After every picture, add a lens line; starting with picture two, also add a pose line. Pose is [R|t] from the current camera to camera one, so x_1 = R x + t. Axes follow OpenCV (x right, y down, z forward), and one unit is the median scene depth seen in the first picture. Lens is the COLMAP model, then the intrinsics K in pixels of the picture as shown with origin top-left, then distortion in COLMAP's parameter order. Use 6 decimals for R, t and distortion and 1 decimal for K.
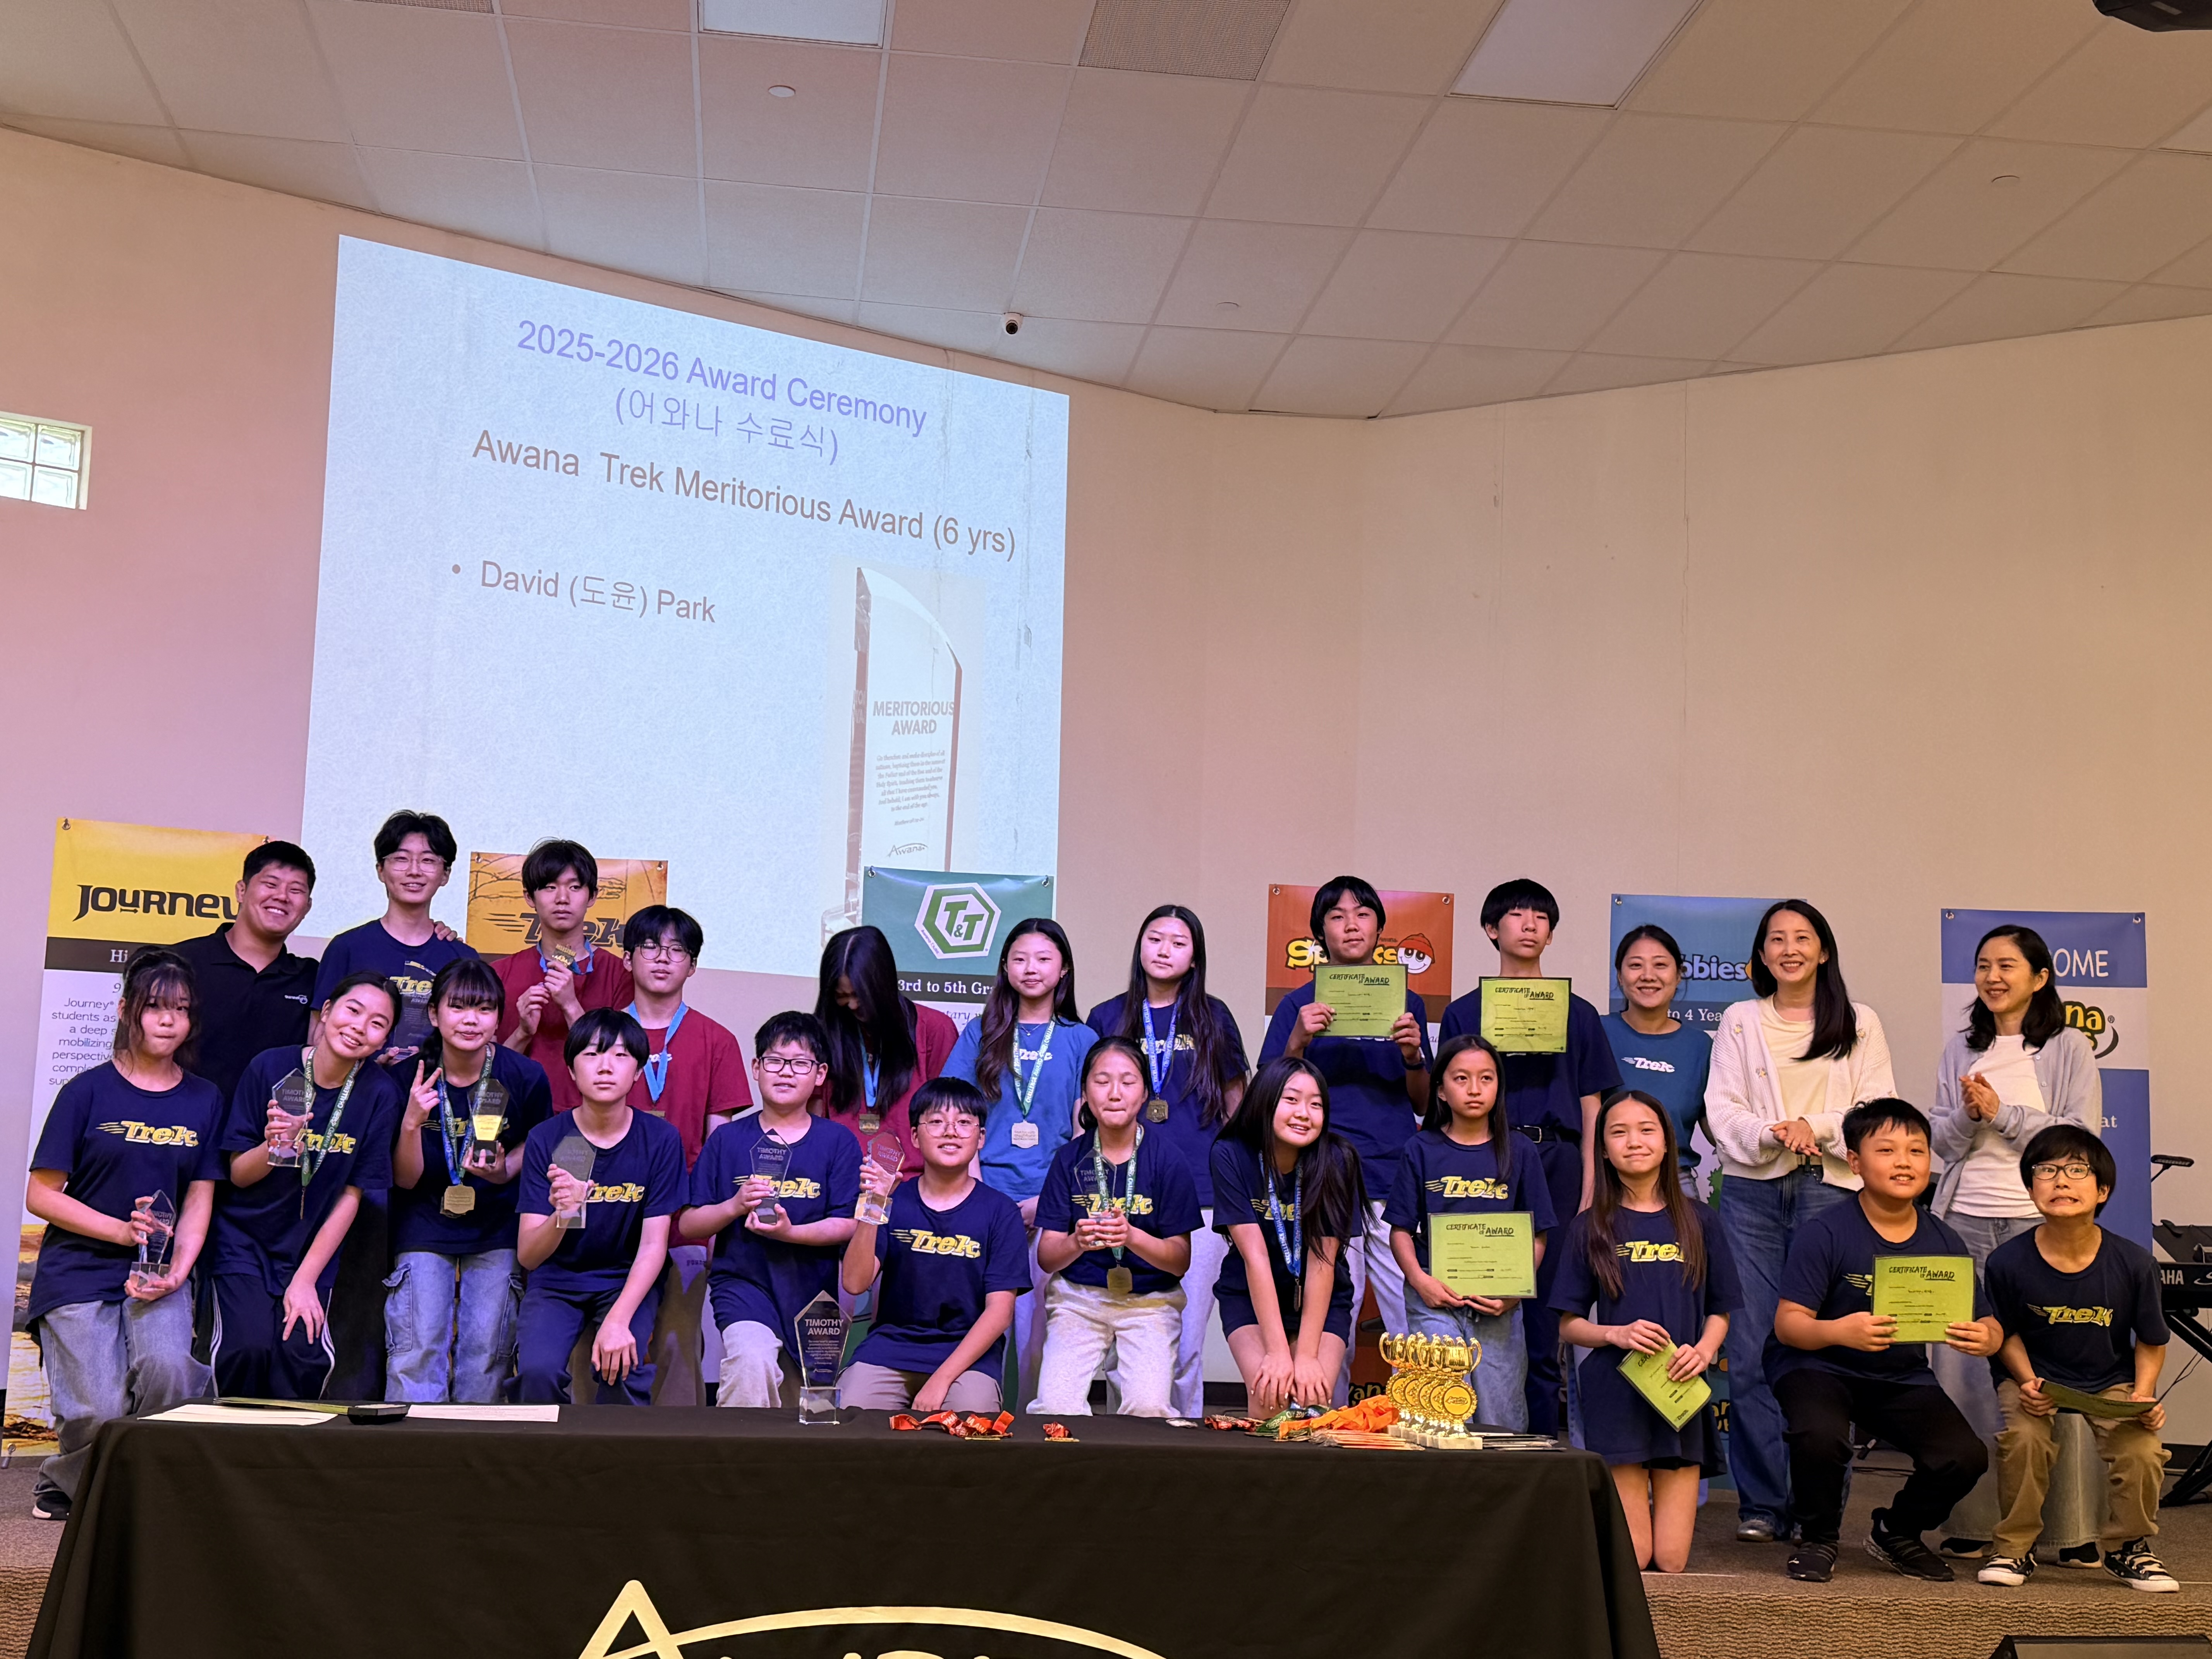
lens RADIAL K [[2857.0, 0, 1126.7], [0, 2857.0, 834.9], [0, 0, 1]] dist [0.079721, 0.000000]
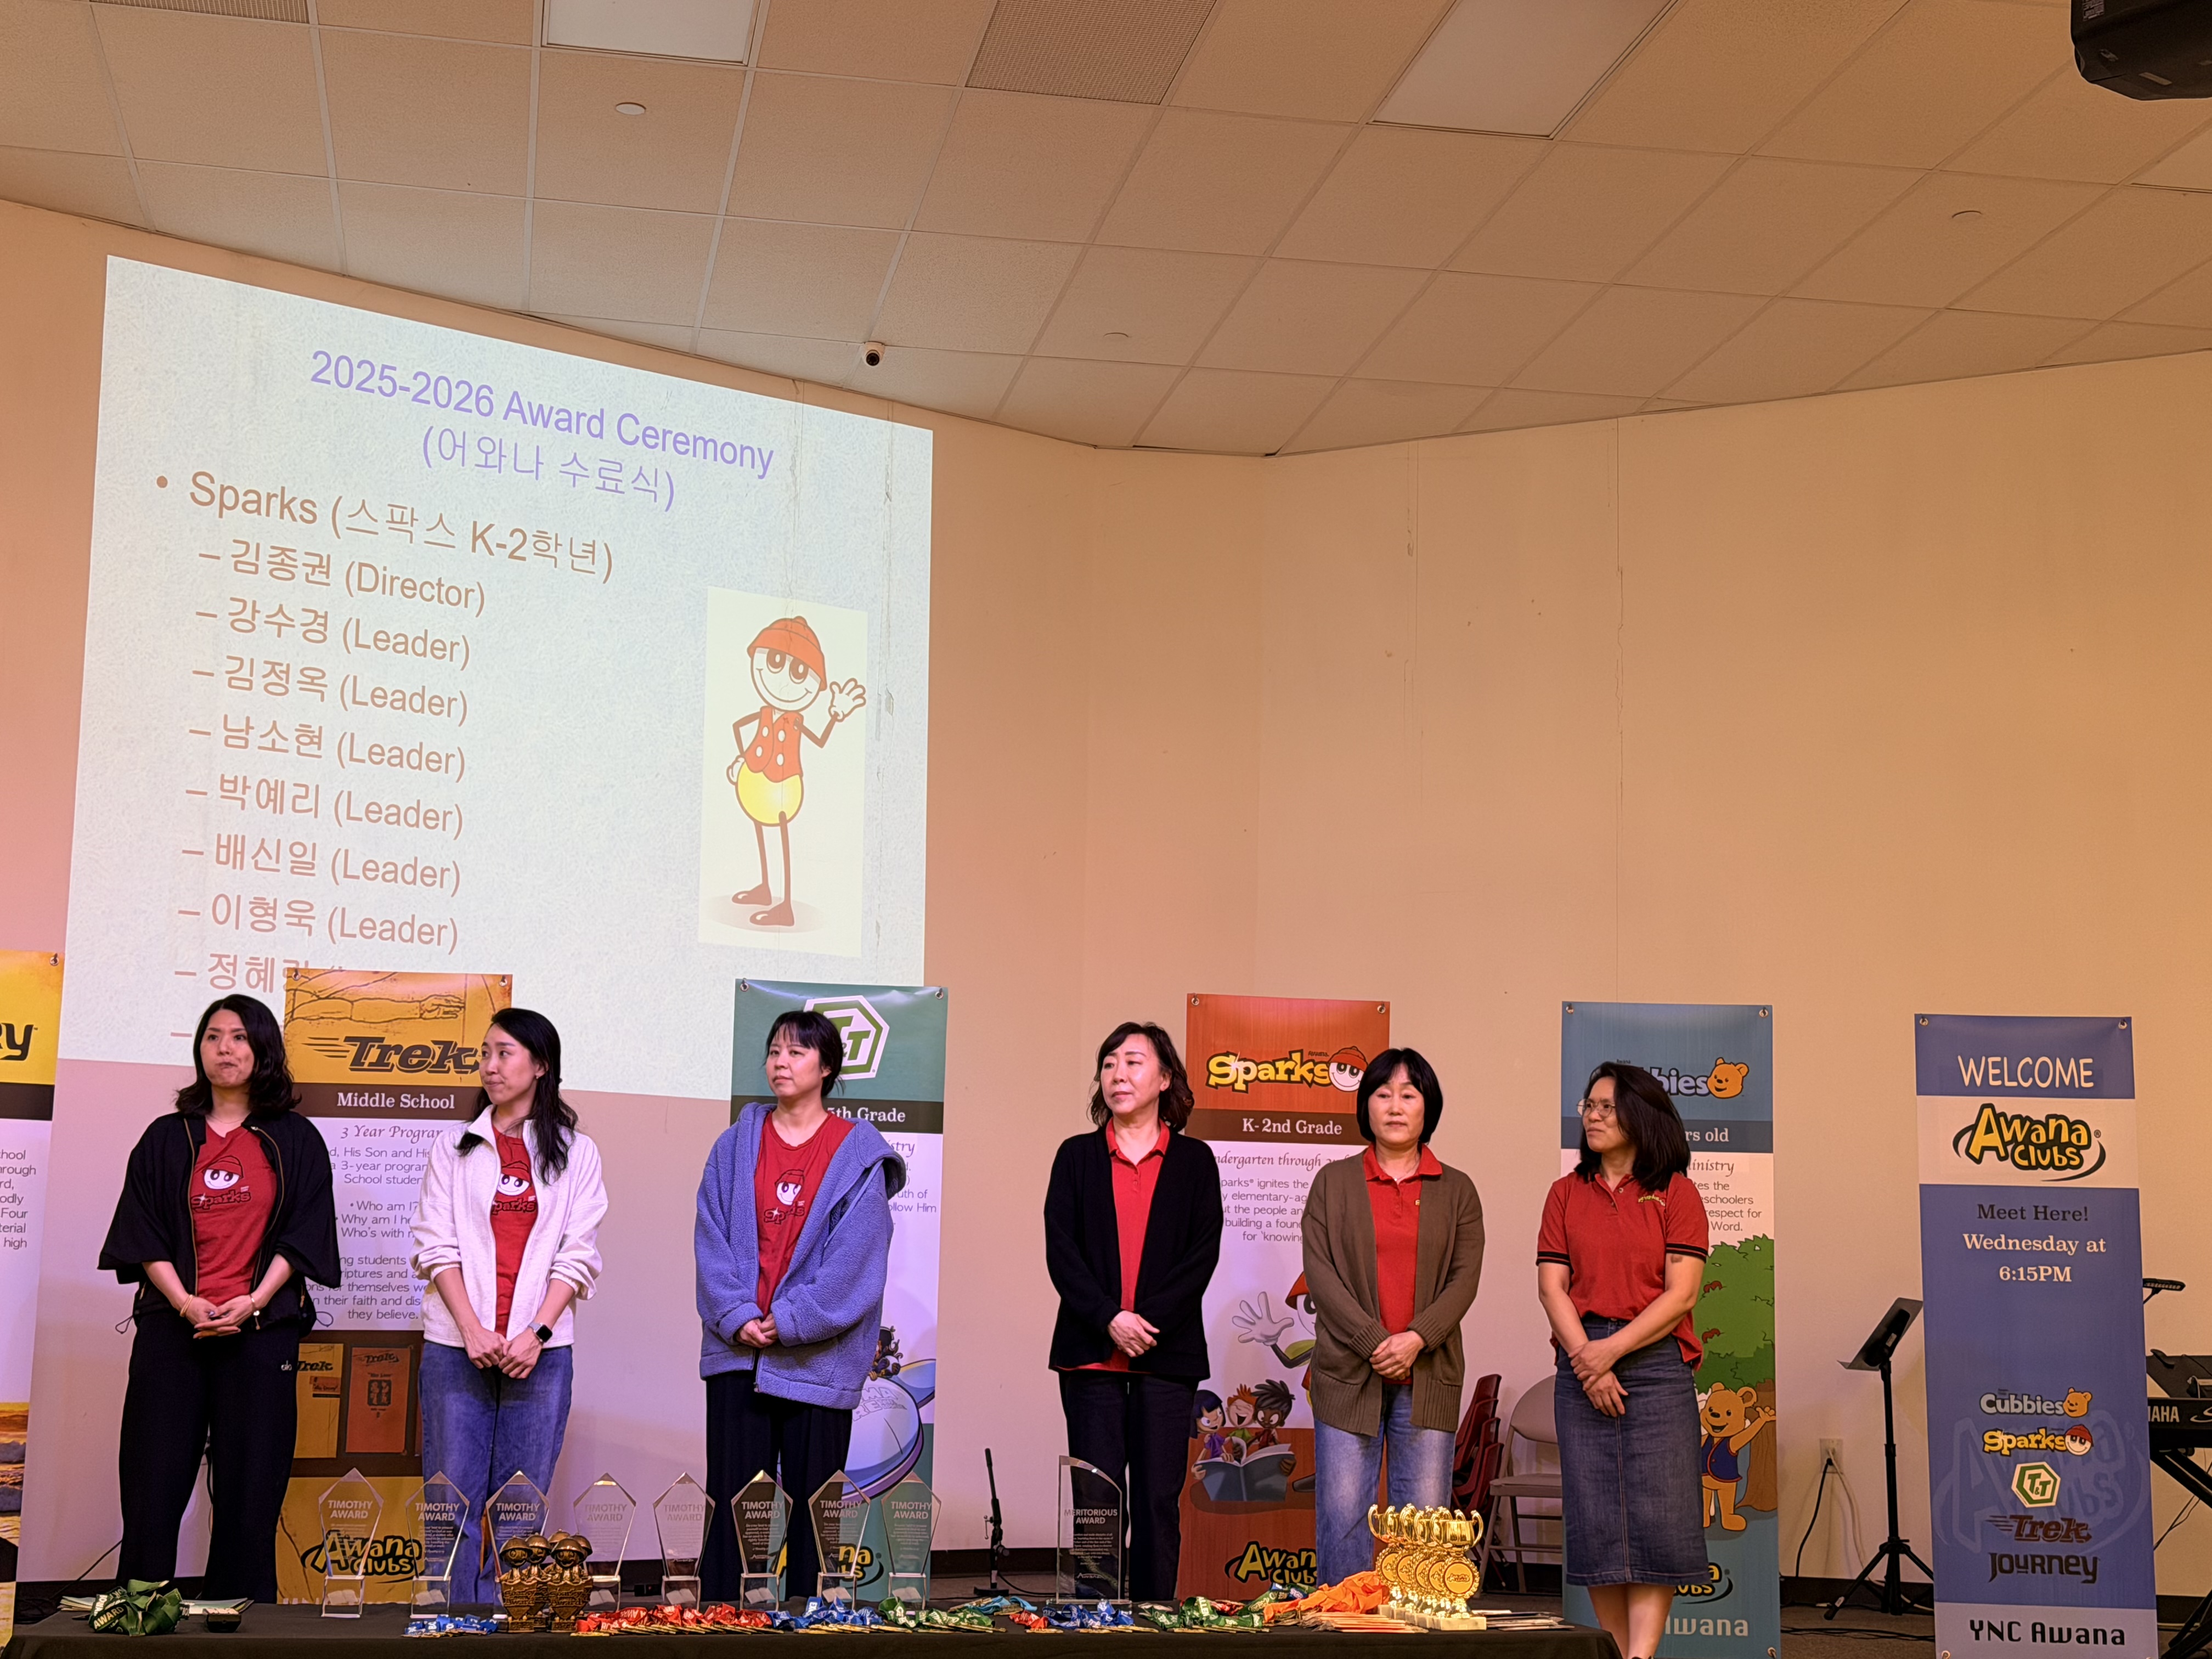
lens RADIAL K [[3453.2, 0, 1139.6], [0, 3453.2, 765.5], [0, 0, 1]] dist [0.112355, 0.000000]
pose [[0.997039, -0.004207, 0.076782, -0.045525], [0.006321, 0.999607, -0.027310, -0.023559], [-0.076637, 0.027714, 0.996674, -0.083371]]
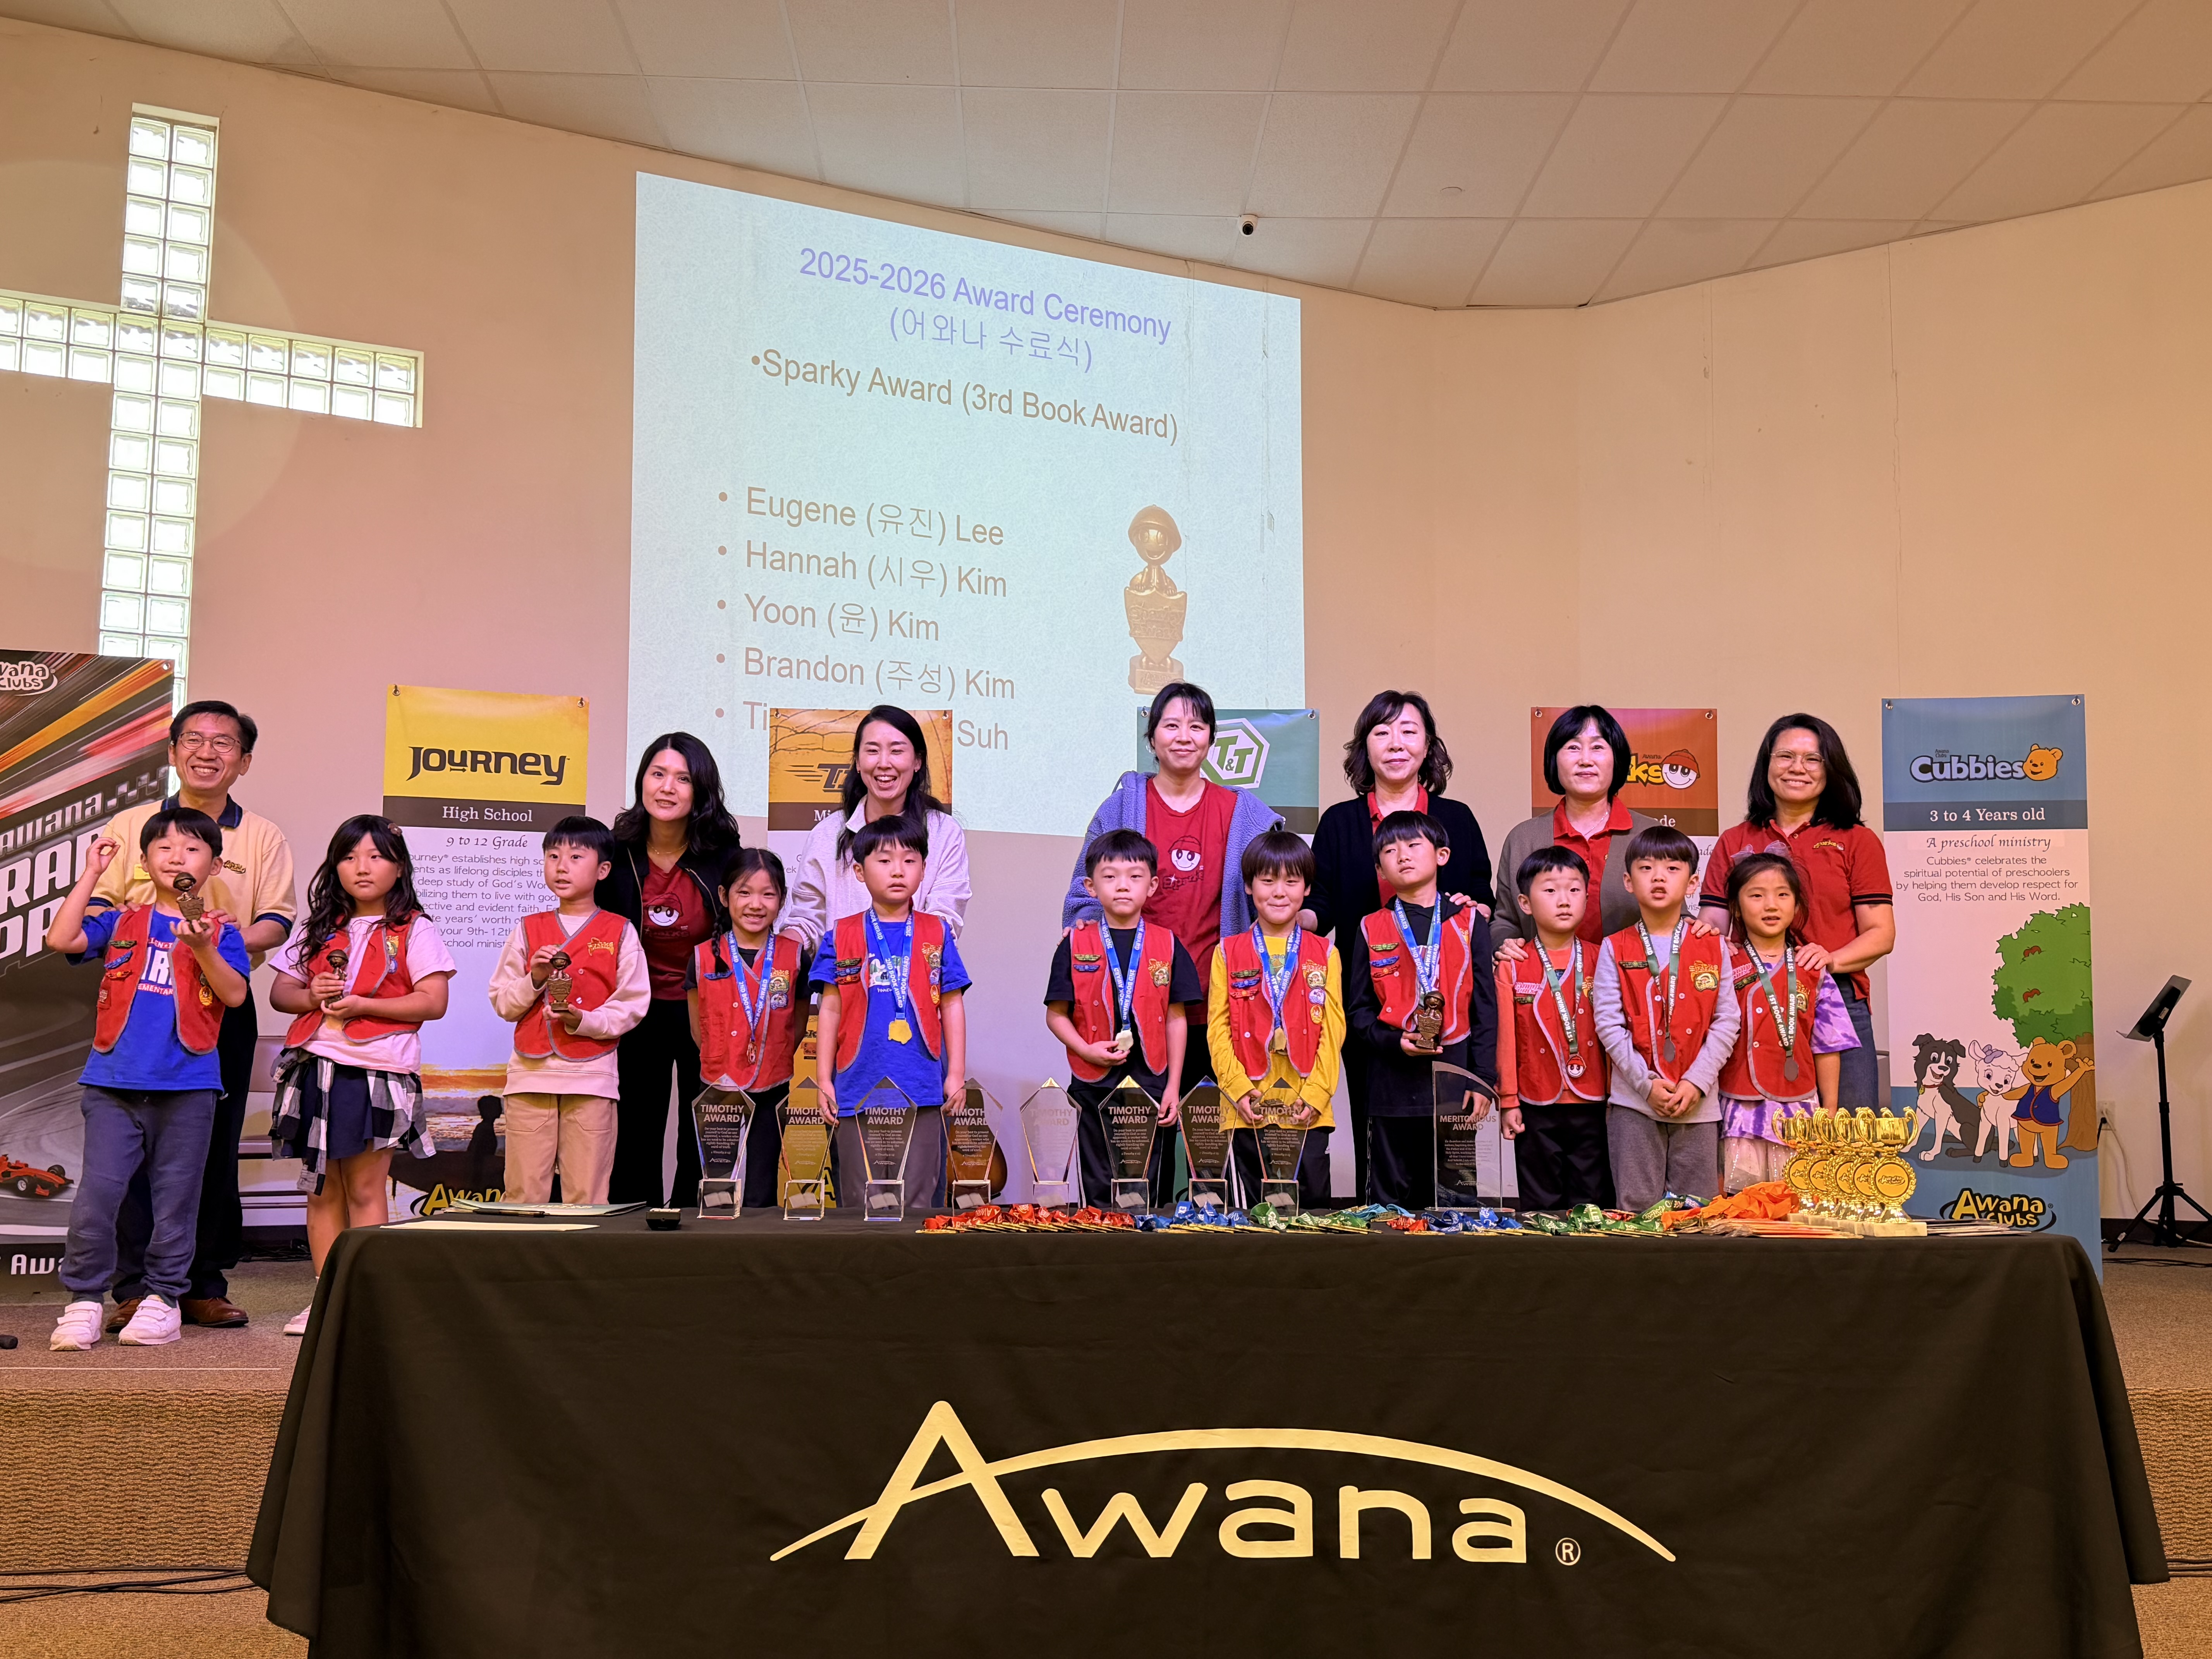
lens RADIAL K [[2120.3, 0, 1104.6], [0, 2120.3, 865.3], [0, 0, 1]] dist [0.079169, 0.000000]
pose [[0.995098, -0.037640, -0.091449, -0.032709], [0.039710, 0.998992, 0.020913, 0.048874], [0.090570, -0.024442, 0.995590, 0.209465]]
